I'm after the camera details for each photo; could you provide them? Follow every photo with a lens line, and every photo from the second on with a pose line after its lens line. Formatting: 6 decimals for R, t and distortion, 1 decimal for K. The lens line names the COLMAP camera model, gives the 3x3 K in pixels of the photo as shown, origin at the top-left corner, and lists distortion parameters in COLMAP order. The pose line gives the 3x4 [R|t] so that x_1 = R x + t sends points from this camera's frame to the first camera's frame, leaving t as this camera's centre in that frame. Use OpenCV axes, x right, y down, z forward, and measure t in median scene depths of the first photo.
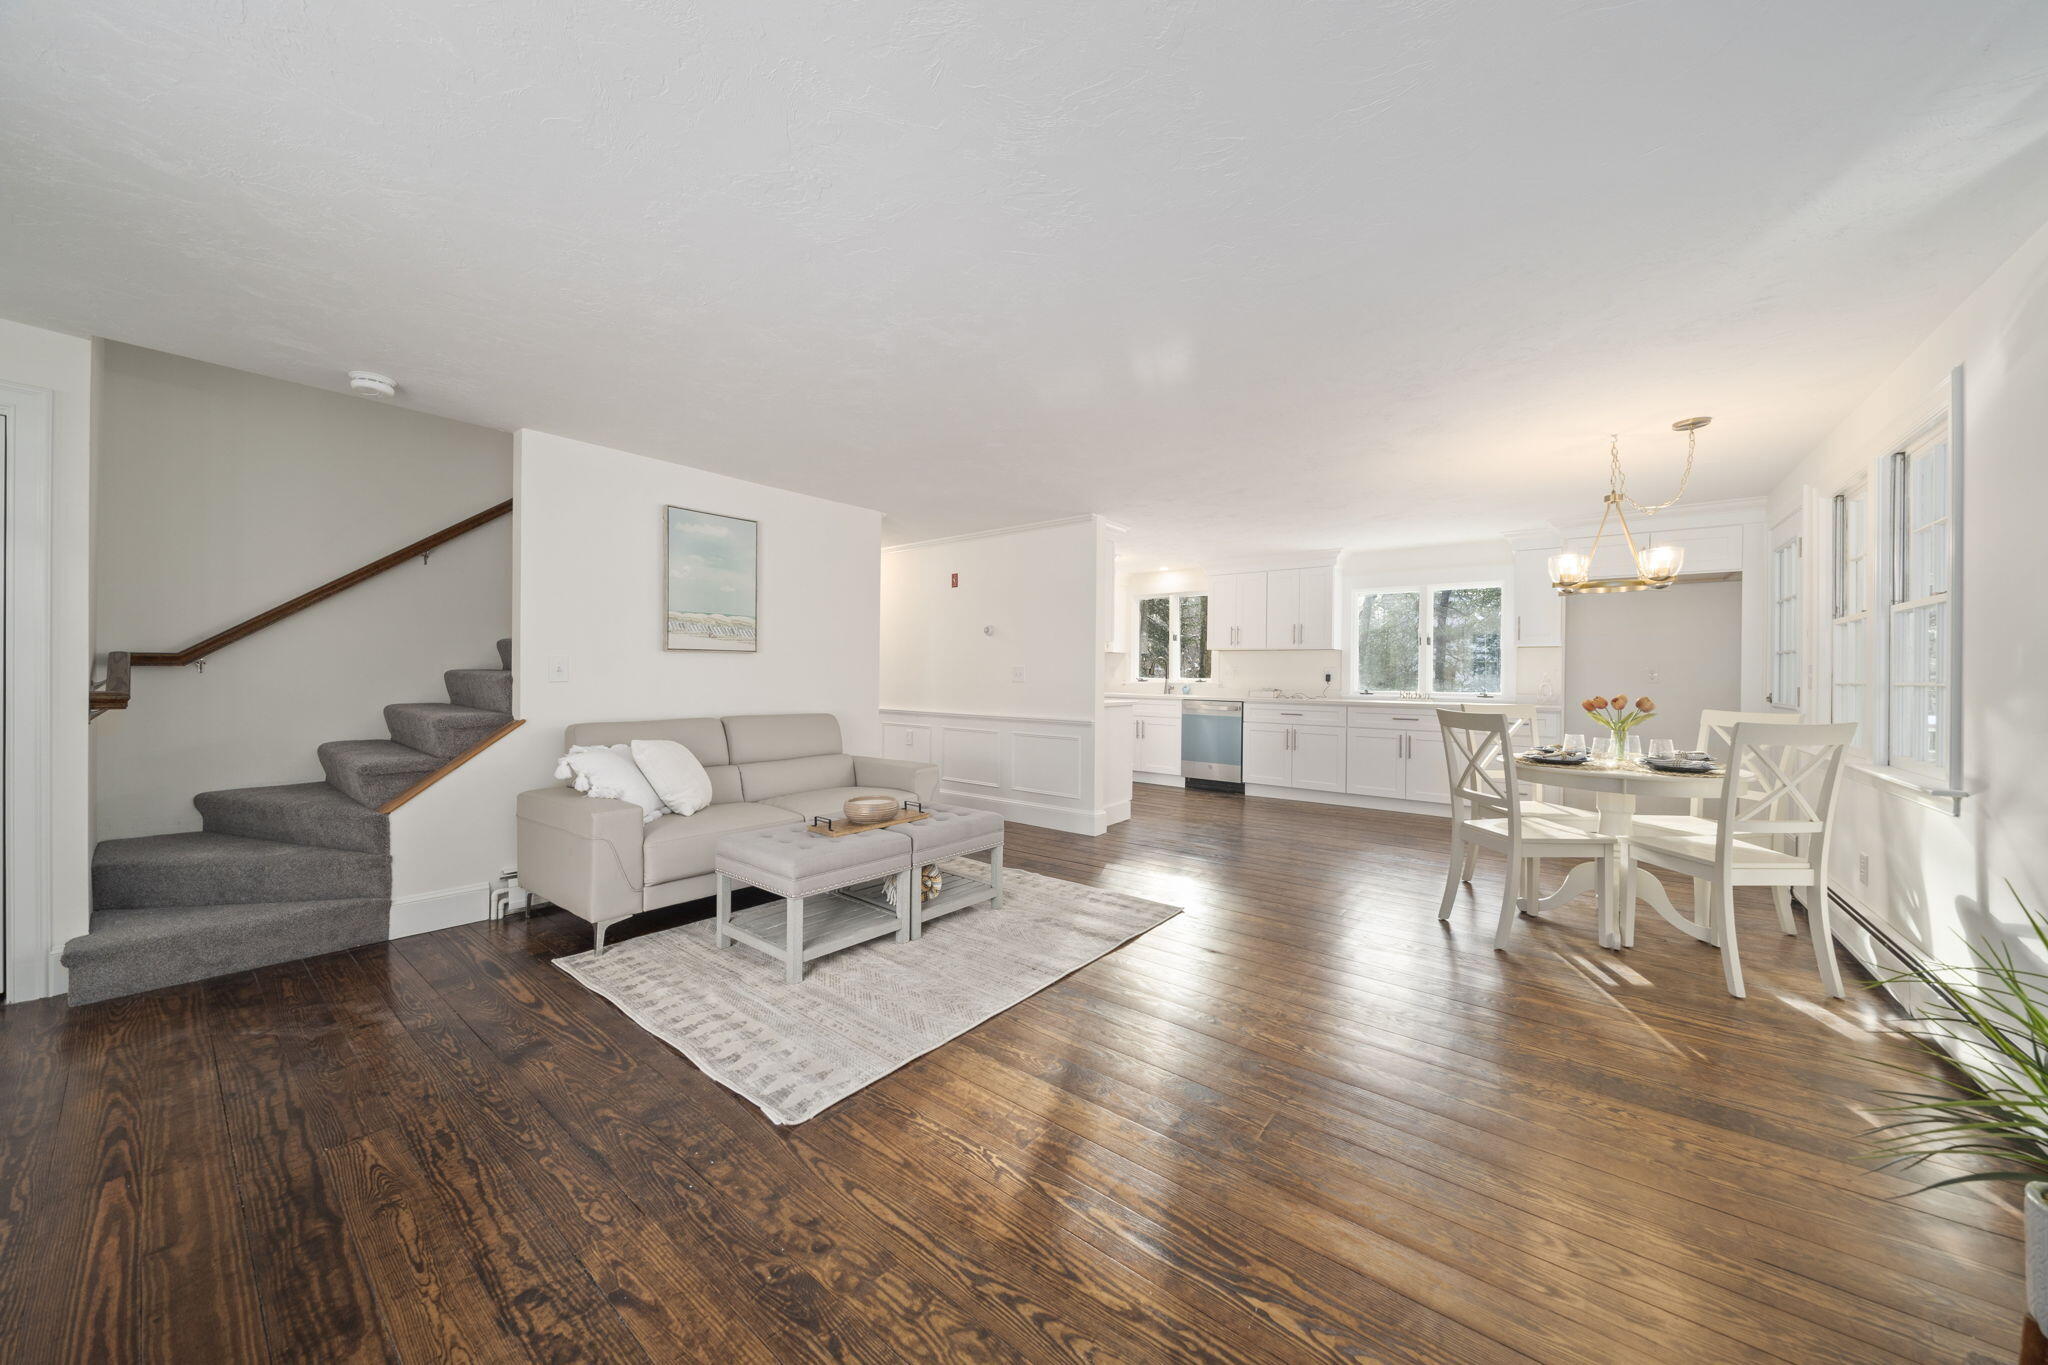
lens RADIAL K [[706.1, 0, 1029.6], [0, 706.1, 676.4], [0, 0, 1]] dist [-0.005838, 0.000027]
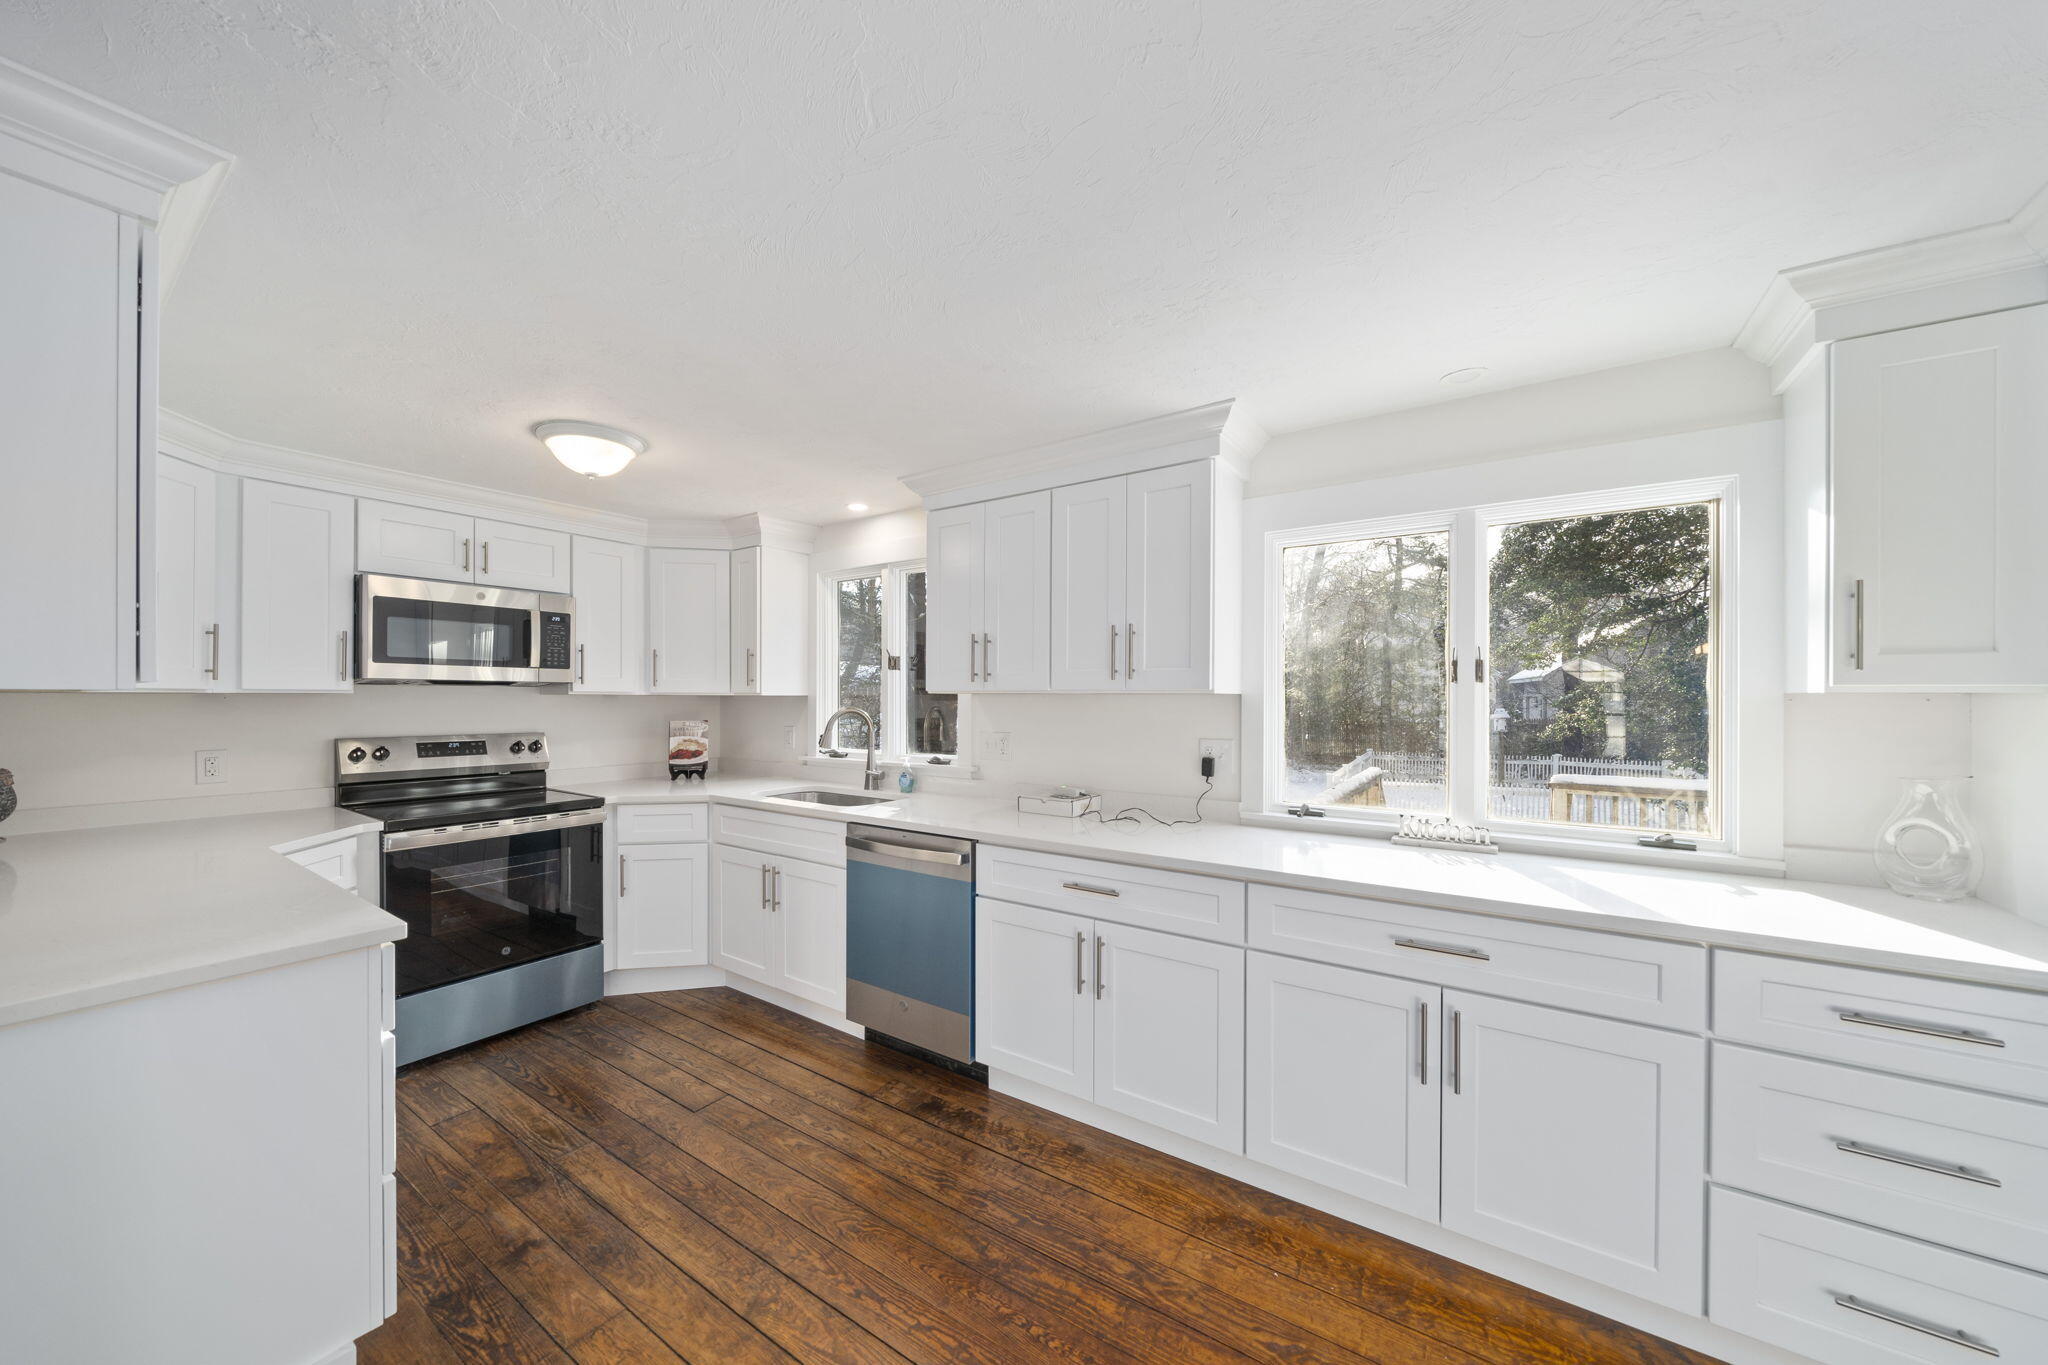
lens RADIAL K [[706.1, 0, 1033.5], [0, 706.1, 698.1], [0, 0, 1]] dist [-0.005838, 0.000027]
pose [[0.996861, -0.007129, 0.078854, 0.302783], [0.007364, 0.999969, -0.002691, -0.035172], [-0.078833, 0.003263, 0.996883, 0.634266]]
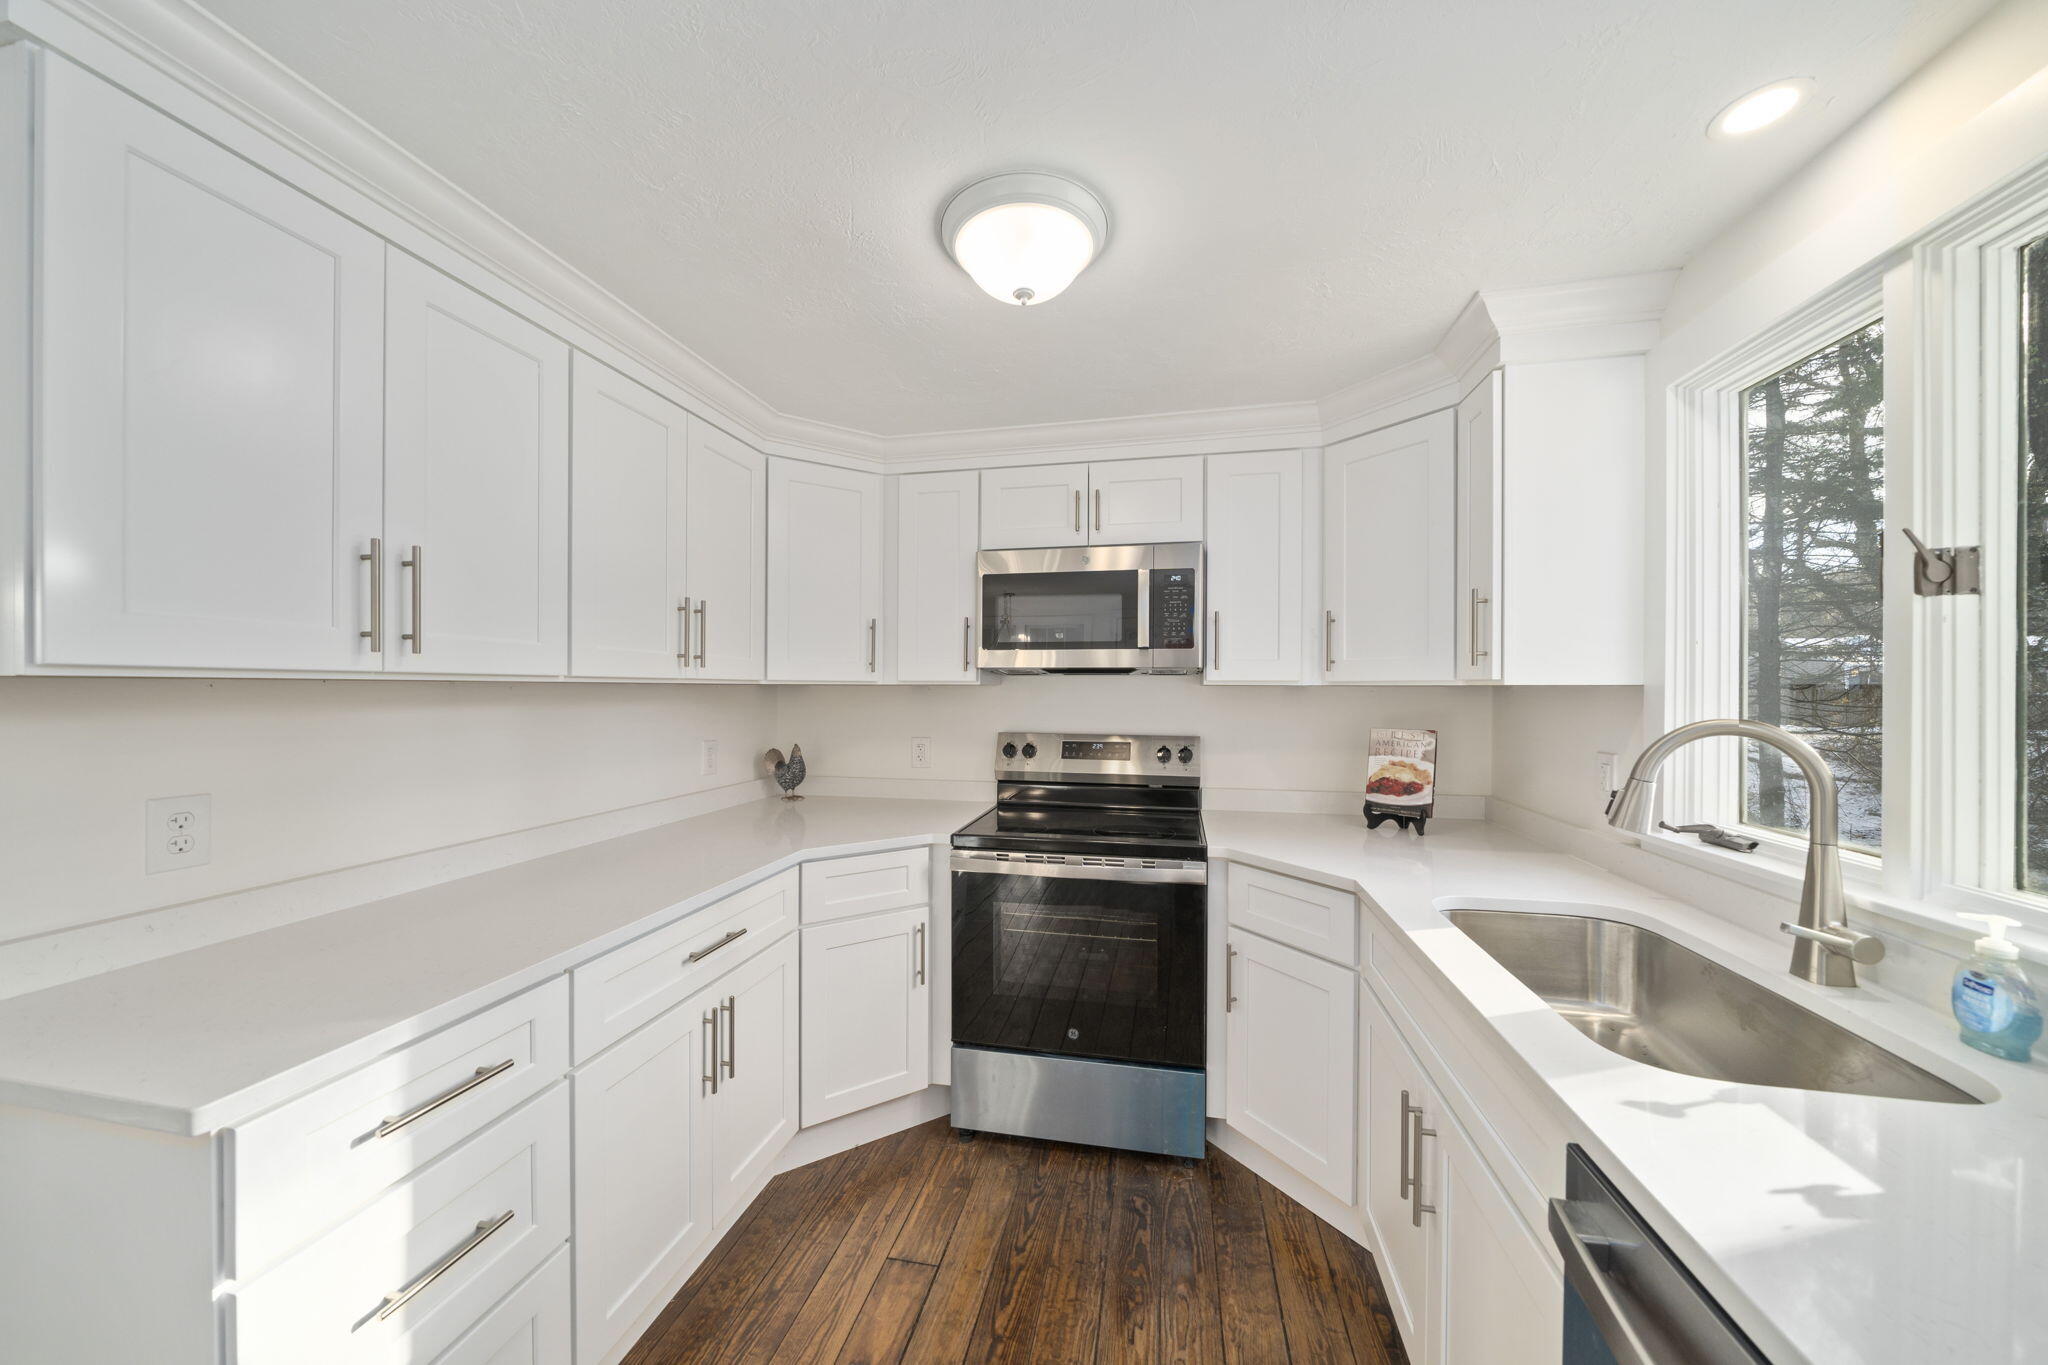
lens RADIAL K [[706.1, 0, 1017.9], [0, 706.1, 690.7], [0, 0, 1]] dist [-0.005838, 0.000027]
pose [[0.431655, -0.006257, -0.902017, 0.290737], [-0.002714, 0.999962, -0.008235, -0.035570], [0.902035, 0.006003, 0.431622, 0.918272]]
